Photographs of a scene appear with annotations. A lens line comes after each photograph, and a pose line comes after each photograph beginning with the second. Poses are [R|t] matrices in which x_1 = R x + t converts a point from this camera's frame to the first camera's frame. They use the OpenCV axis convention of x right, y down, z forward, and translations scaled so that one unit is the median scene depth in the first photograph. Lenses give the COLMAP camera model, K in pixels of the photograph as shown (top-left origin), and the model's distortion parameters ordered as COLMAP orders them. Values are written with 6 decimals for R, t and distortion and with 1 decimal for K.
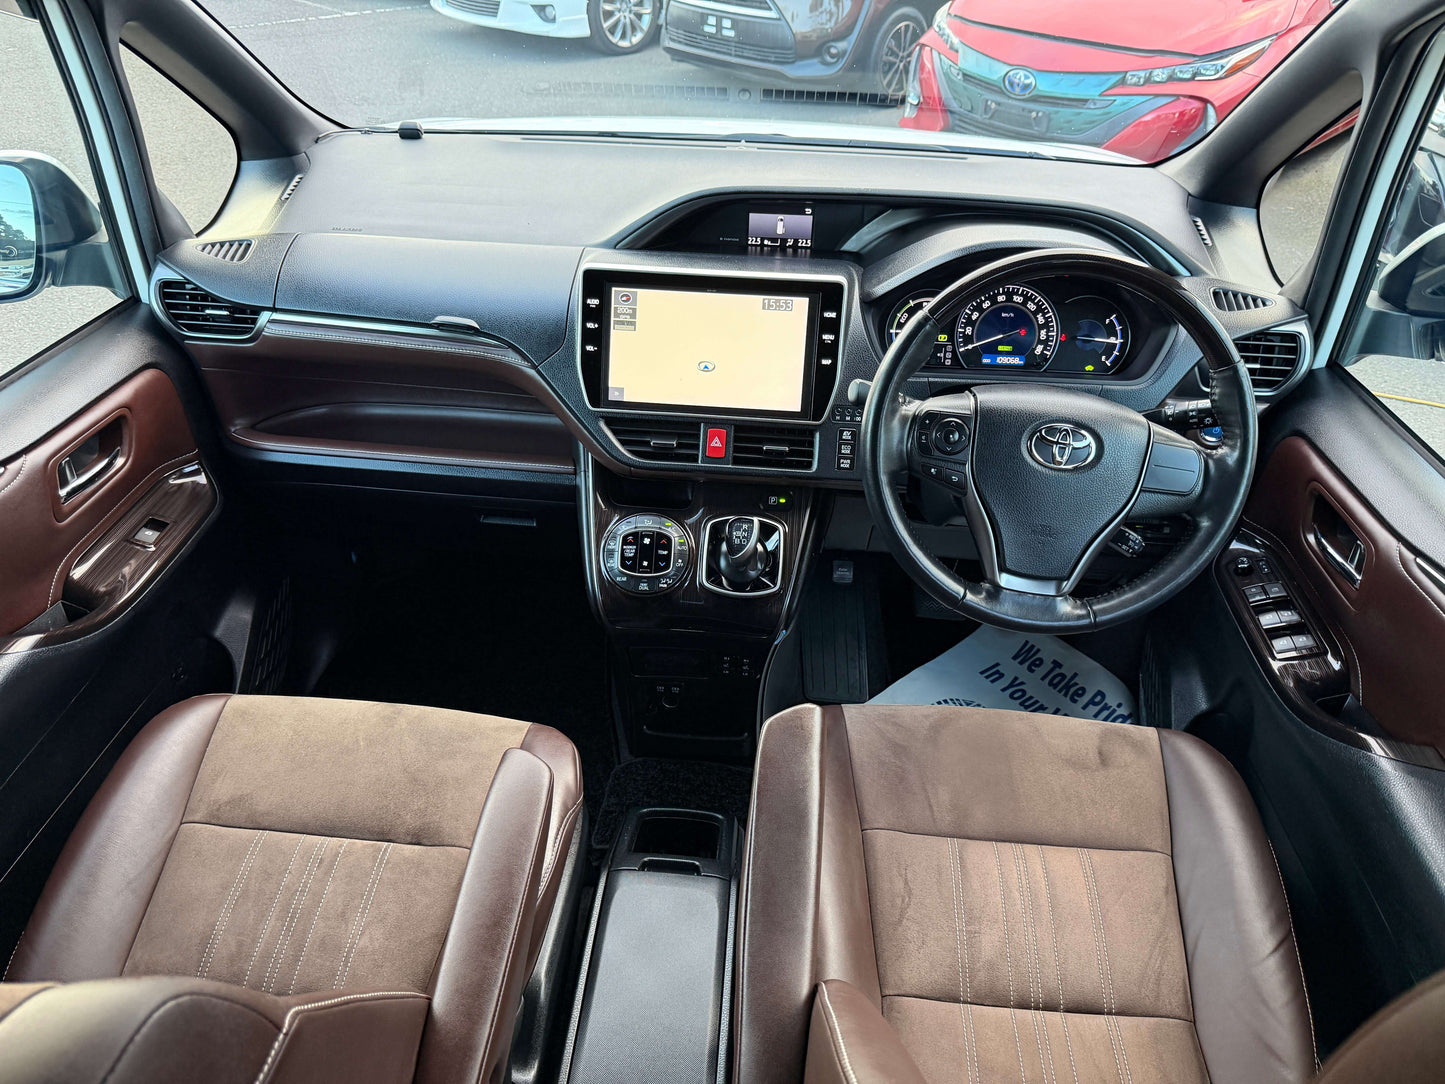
lens RADIAL K [[1041.6, 0, 706.2], [0, 1041.6, 546.1], [0, 0, 1]] dist [0.100052, -0.094174]
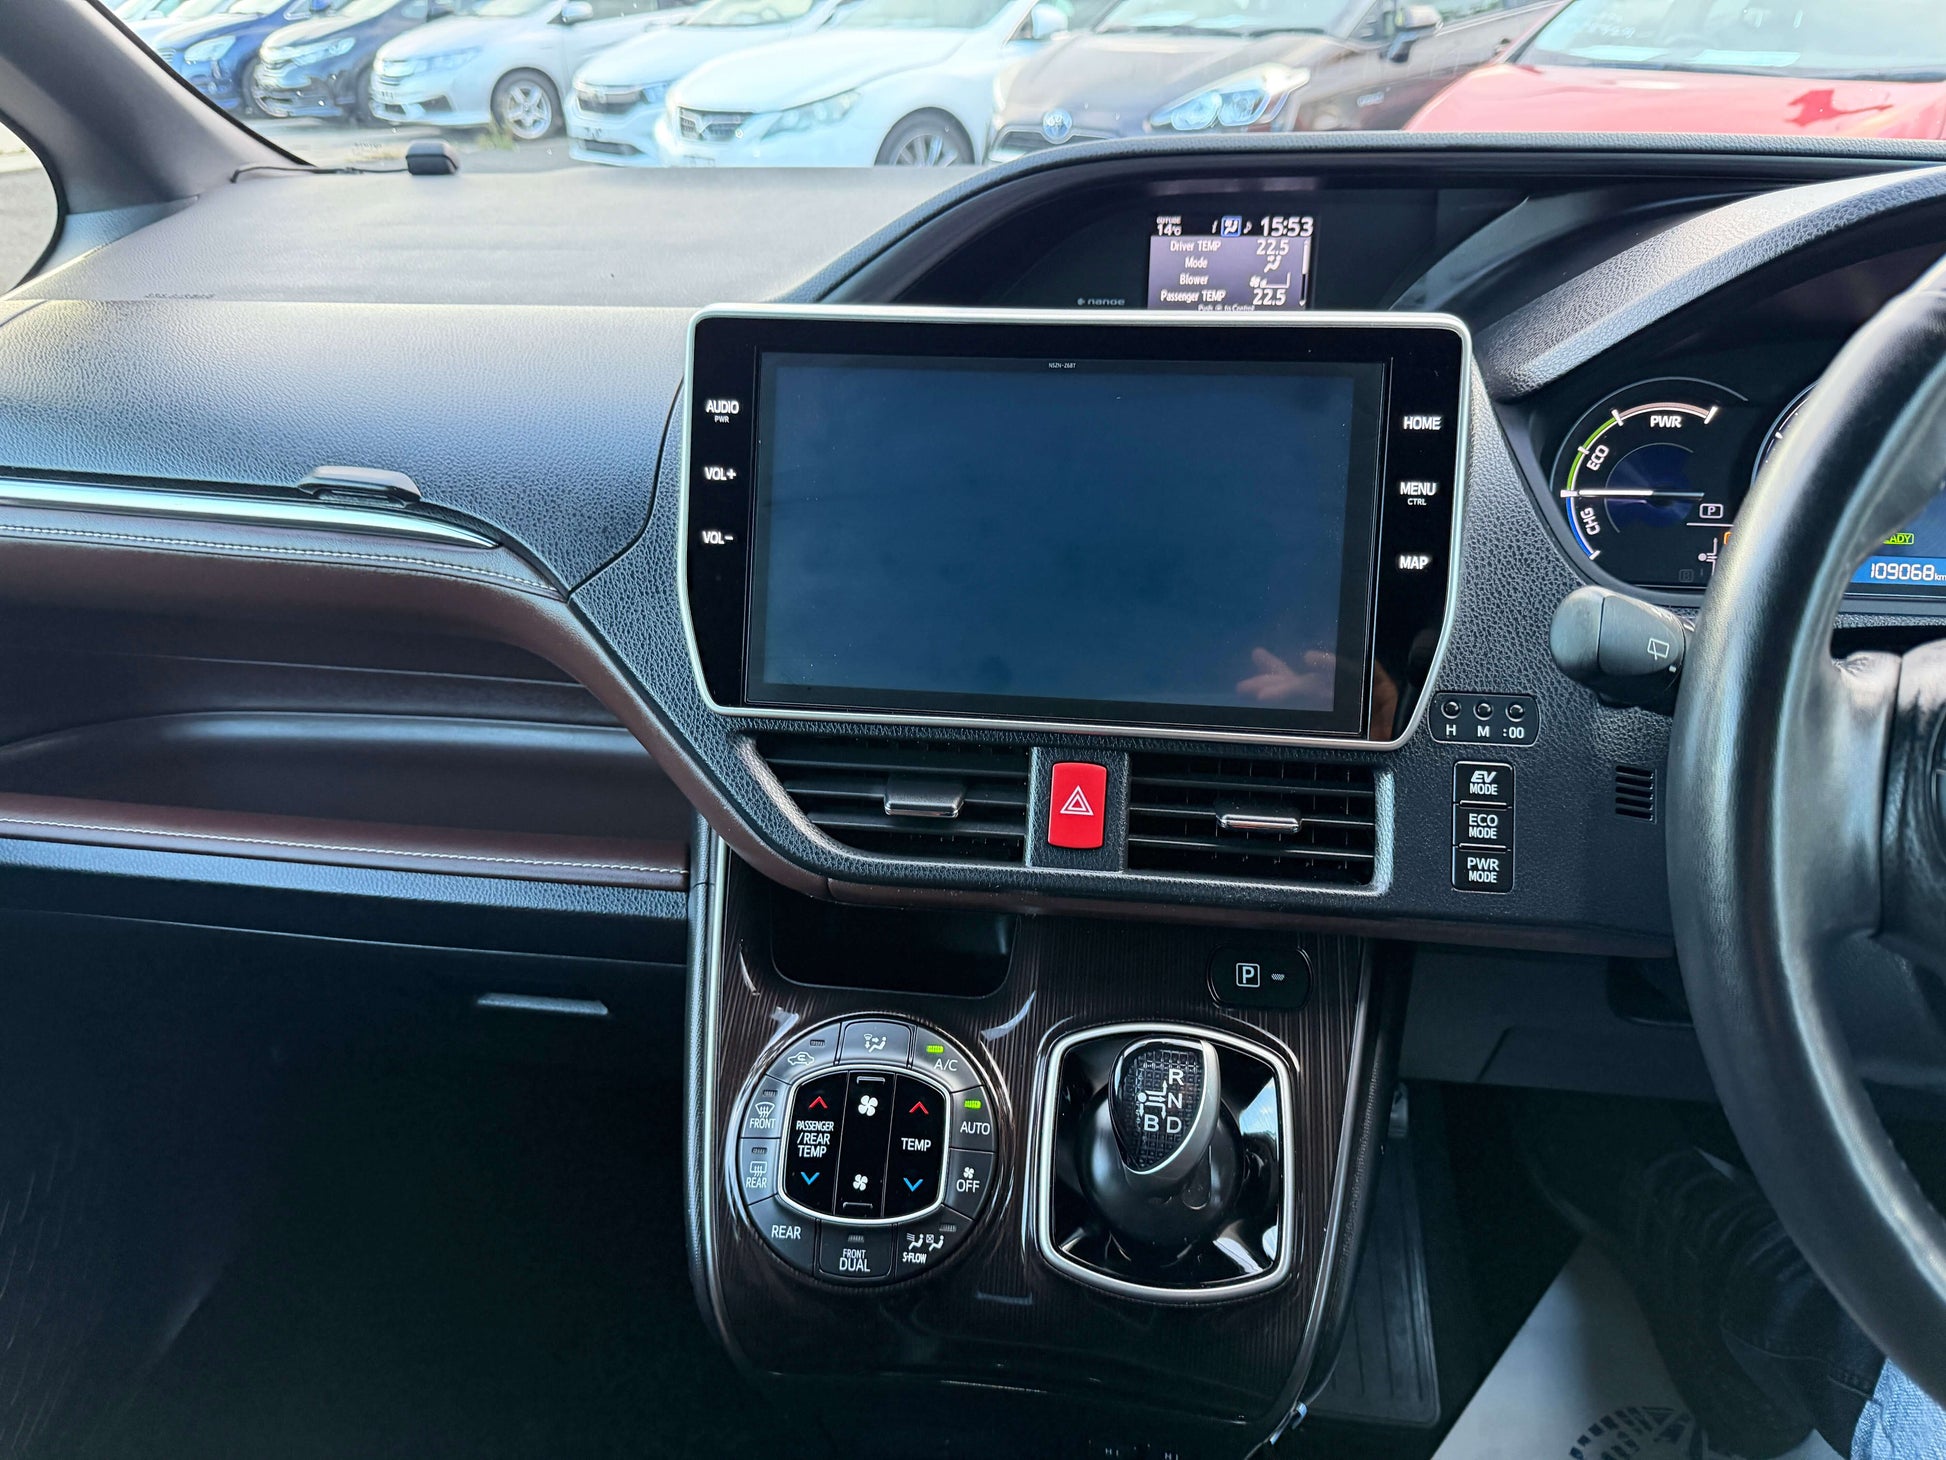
lens RADIAL K [[1402.8, 0, 951.0], [0, 1402.8, 735.5], [0, 0, 1]] dist [0.100052, -0.094174]
pose [[0.998035, -0.005267, -0.062431, -0.002684], [-0.003064, 0.991163, -0.132612, -0.060420], [0.062577, 0.132543, 0.989200, 0.540276]]
